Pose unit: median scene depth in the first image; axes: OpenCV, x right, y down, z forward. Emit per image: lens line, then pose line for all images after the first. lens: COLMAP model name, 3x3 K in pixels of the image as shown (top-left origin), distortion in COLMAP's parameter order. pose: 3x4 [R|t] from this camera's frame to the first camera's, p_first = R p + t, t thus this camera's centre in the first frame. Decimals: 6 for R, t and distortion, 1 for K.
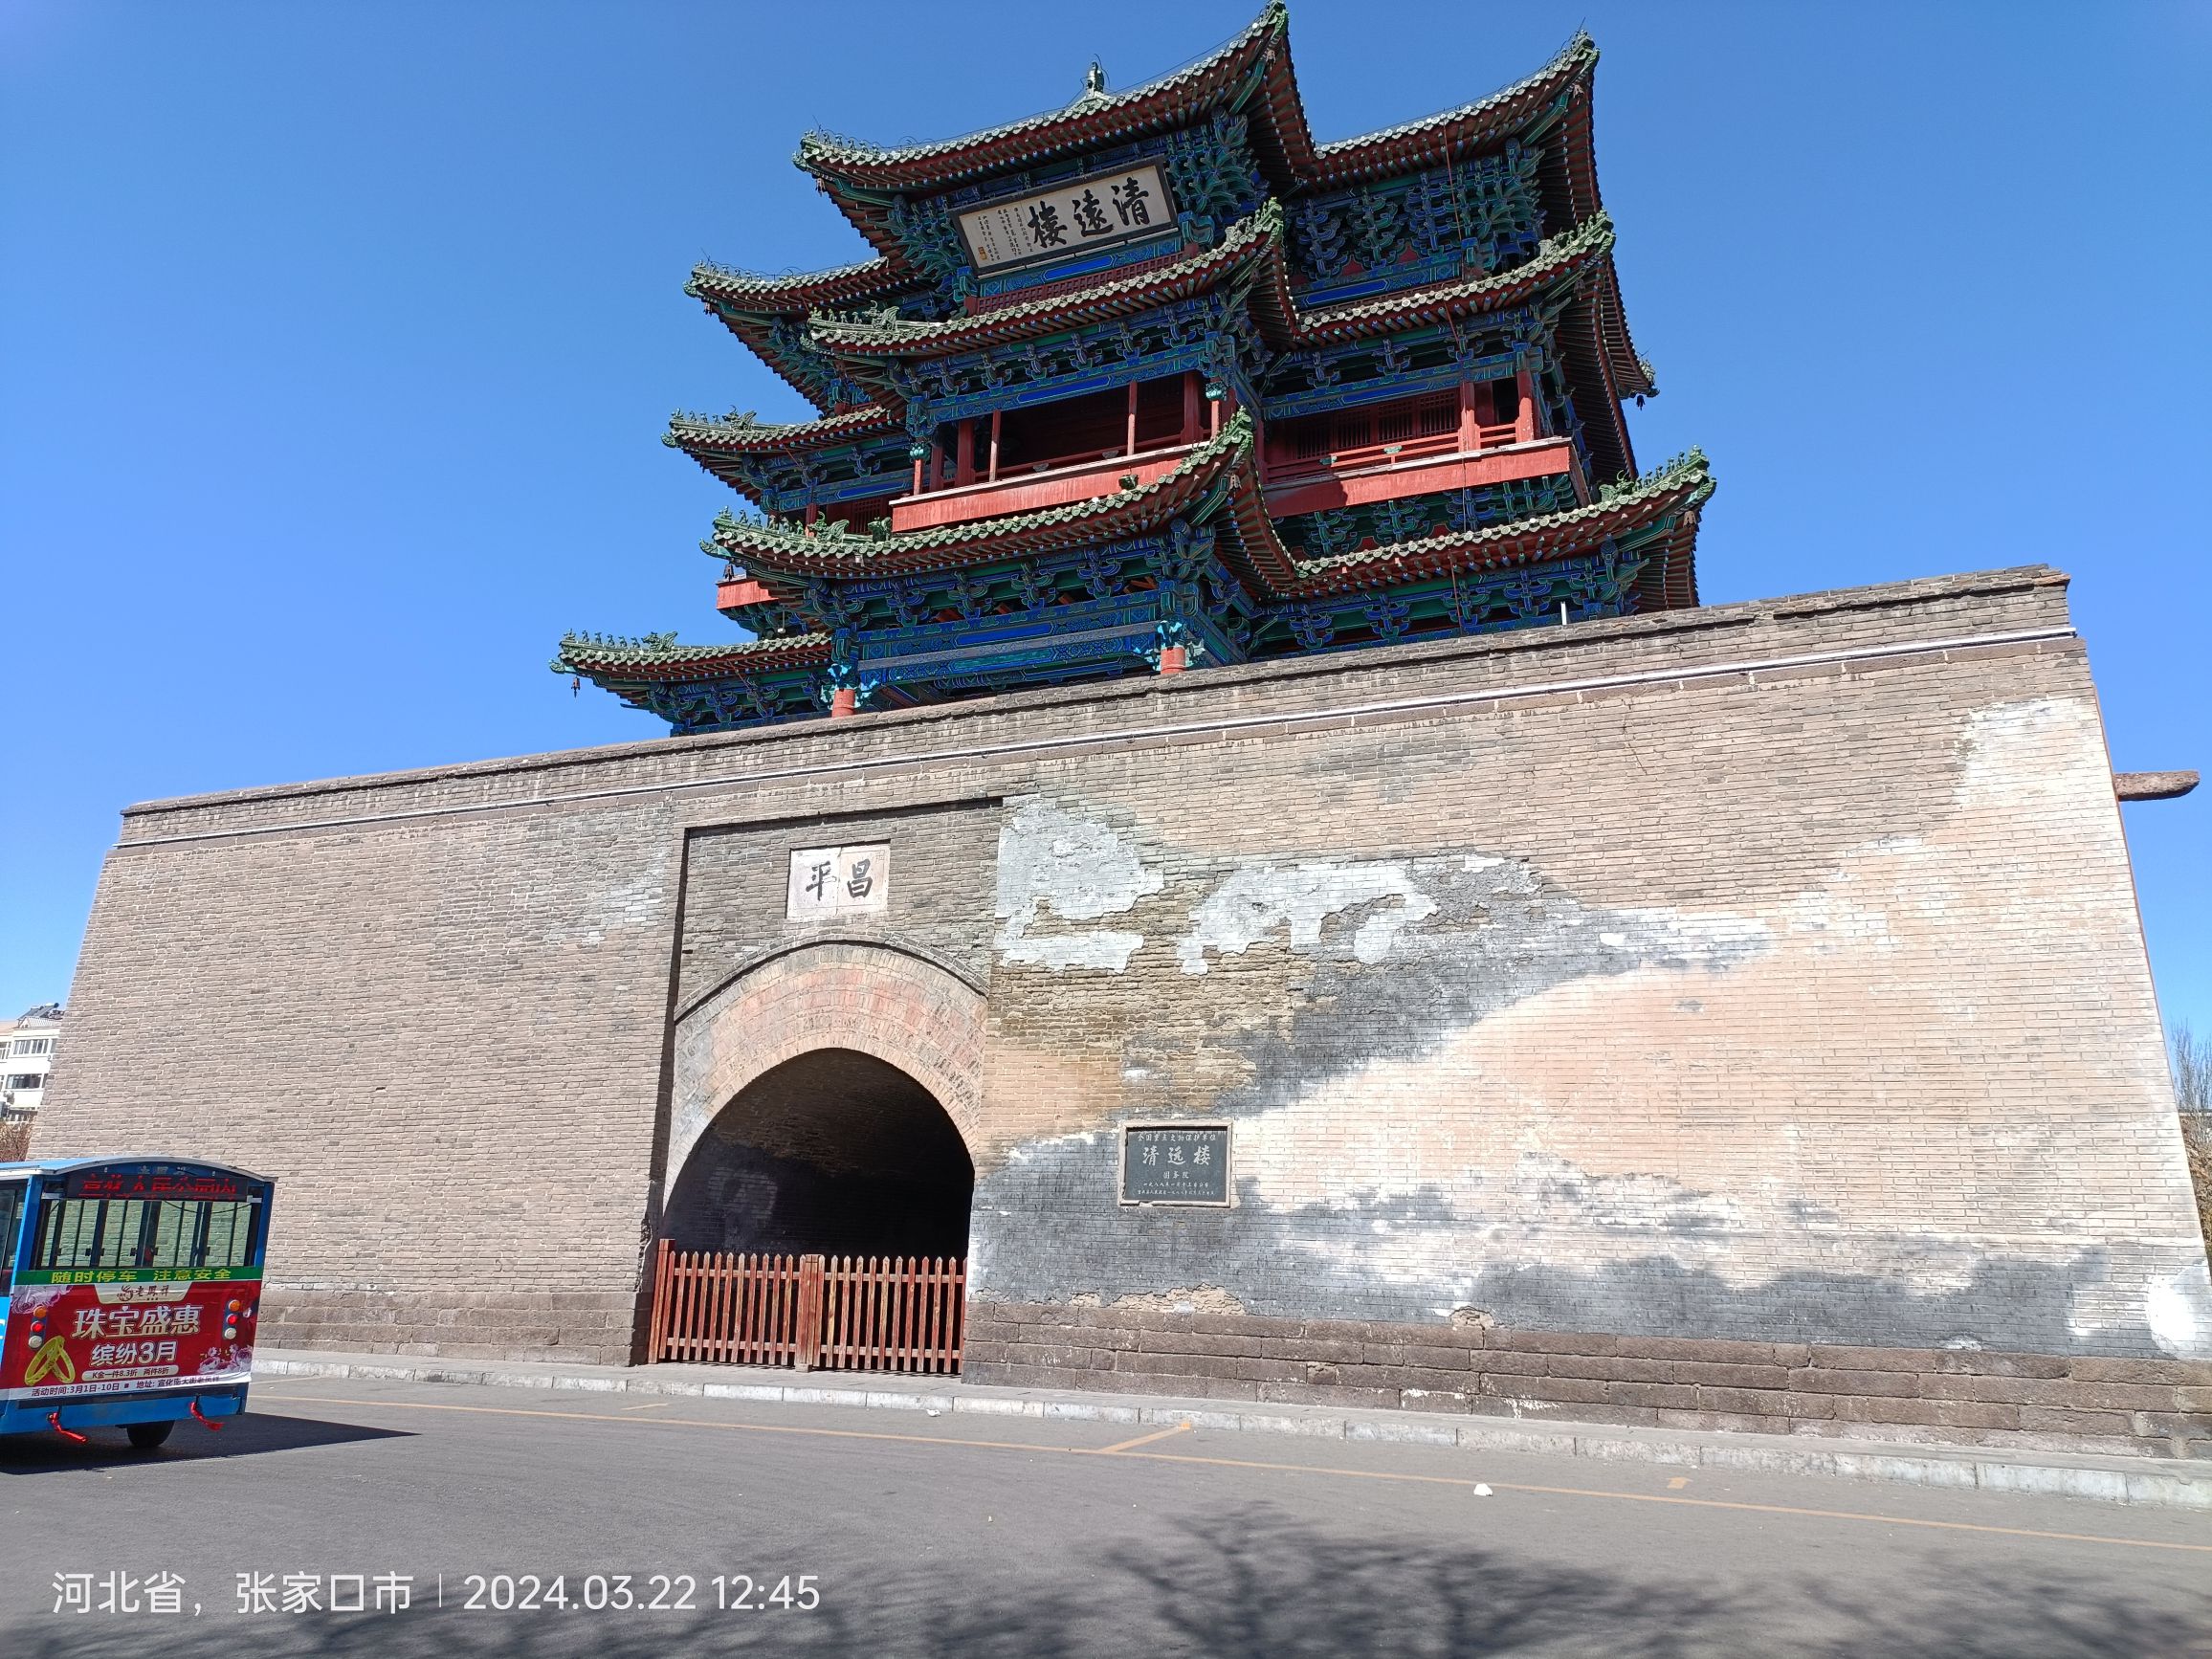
lens RADIAL K [[1612.8, 0, 1106.0], [0, 1612.8, 829.5], [0, 0, 1]] dist [0.039941, -0.002474]
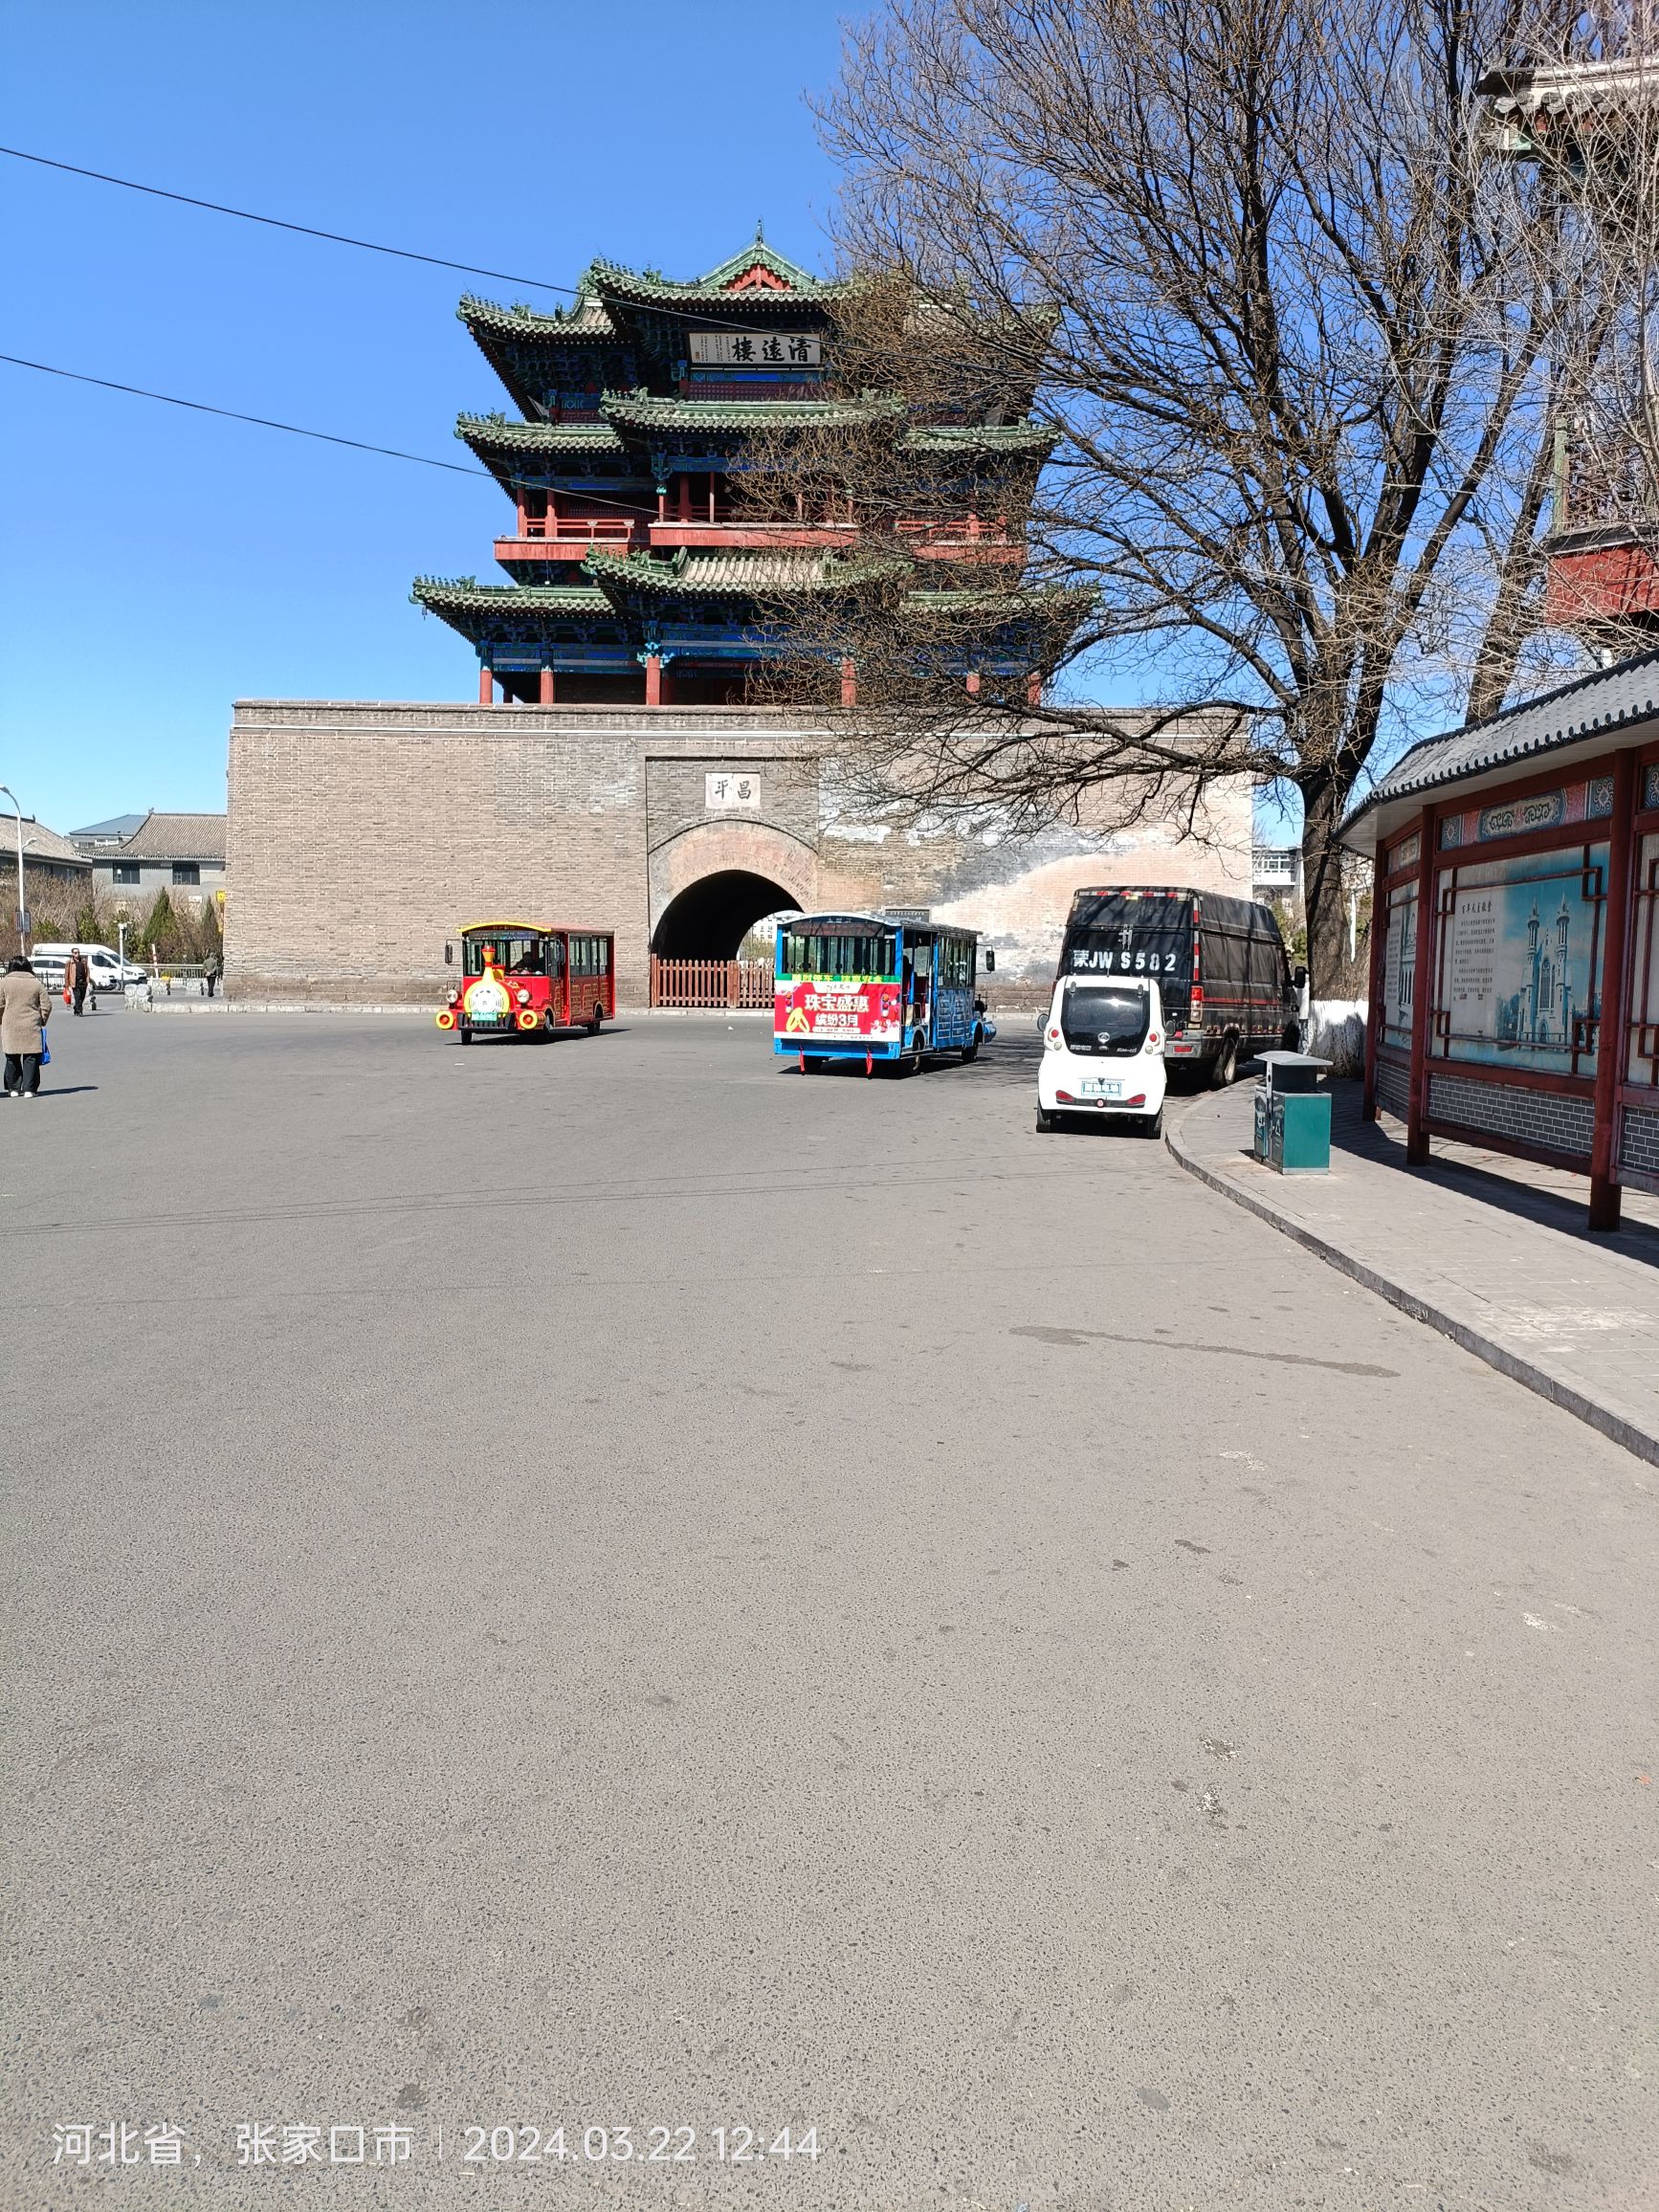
lens RADIAL K [[1612.8, 0, 829.5], [0, 1612.8, 1106.0], [0, 0, 1]] dist [0.039941, -0.002474]
pose [[0.933742, -0.040622, 0.355634, -0.812597], [-0.083388, 0.941517, 0.326484, -0.278843], [-0.348098, -0.334507, 0.875747, -1.035776]]
